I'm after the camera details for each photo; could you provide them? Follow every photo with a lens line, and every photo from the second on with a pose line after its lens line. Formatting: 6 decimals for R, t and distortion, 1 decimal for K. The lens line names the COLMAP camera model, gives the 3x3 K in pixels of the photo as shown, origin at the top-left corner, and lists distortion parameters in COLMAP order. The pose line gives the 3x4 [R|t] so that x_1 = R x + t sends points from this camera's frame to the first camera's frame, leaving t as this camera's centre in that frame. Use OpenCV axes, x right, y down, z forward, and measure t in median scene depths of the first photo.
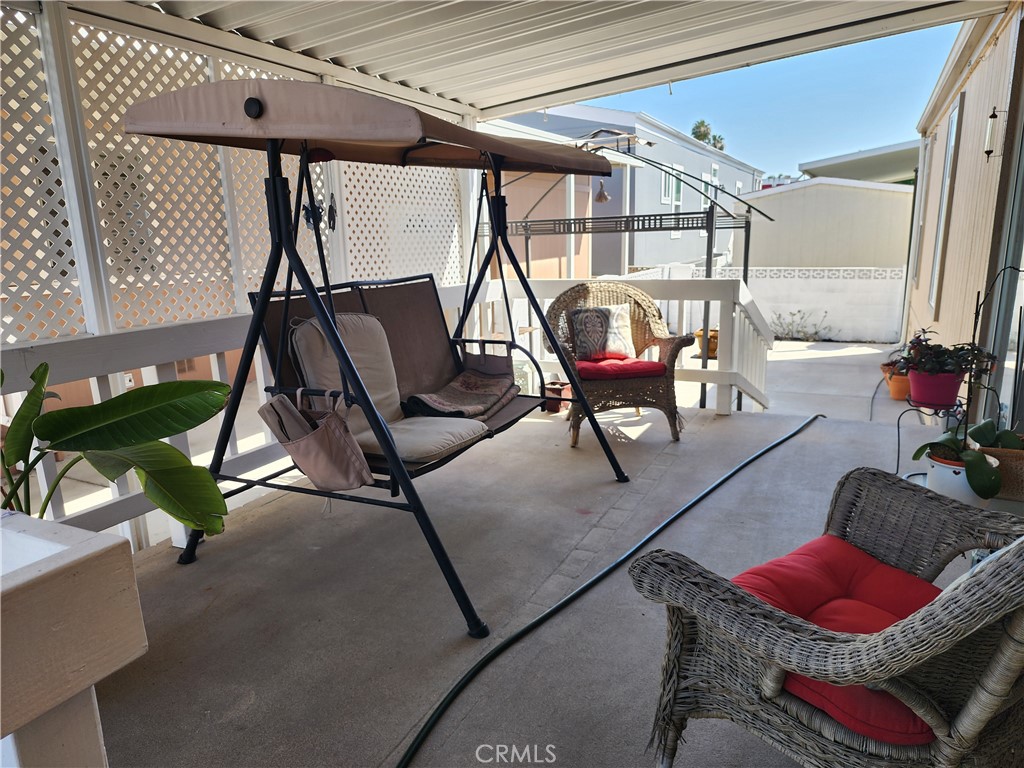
lens RADIAL K [[686.9, 0, 520.2], [0, 686.9, 386.9], [0, 0, 1]] dist [0.046390, 0.001963]
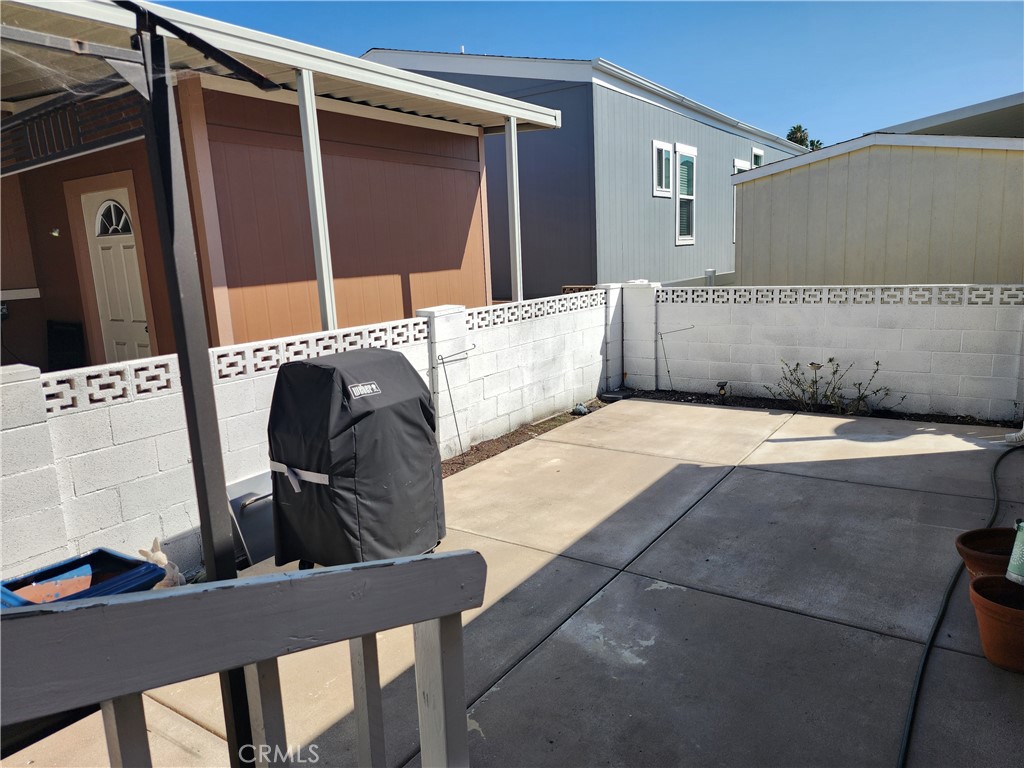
lens RADIAL K [[686.9, 0, 503.1], [0, 686.9, 381.1], [0, 0, 1]] dist [0.046390, 0.001963]
pose [[0.989097, 0.003526, -0.147222, 0.218776], [-0.008084, 0.999506, -0.030373, -0.072140], [0.147043, 0.031231, 0.988637, 0.387017]]
